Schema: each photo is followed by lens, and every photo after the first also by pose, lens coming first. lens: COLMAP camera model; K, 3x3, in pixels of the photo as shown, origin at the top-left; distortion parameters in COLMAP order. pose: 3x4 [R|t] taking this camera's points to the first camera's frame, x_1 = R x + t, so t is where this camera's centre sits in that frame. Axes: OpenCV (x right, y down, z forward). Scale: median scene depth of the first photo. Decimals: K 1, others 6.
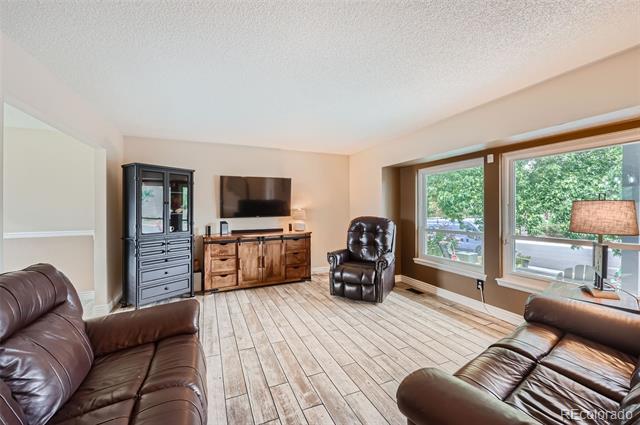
lens RADIAL K [[258.9, 0, 319.7], [0, 258.9, 208.5], [0, 0, 1]] dist [-0.000340, 0.000590]
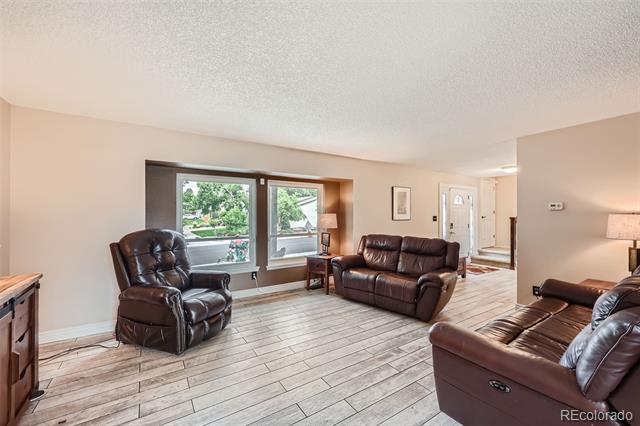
lens RADIAL K [[258.9, 0, 319.7], [0, 258.9, 216.3], [0, 0, 1]] dist [-0.000340, 0.000590]
pose [[-0.150927, 0.004357, 0.988535, -0.783819], [0.006967, 0.999970, -0.003343, -0.000165], [-0.988520, 0.006382, -0.150953, 0.930460]]
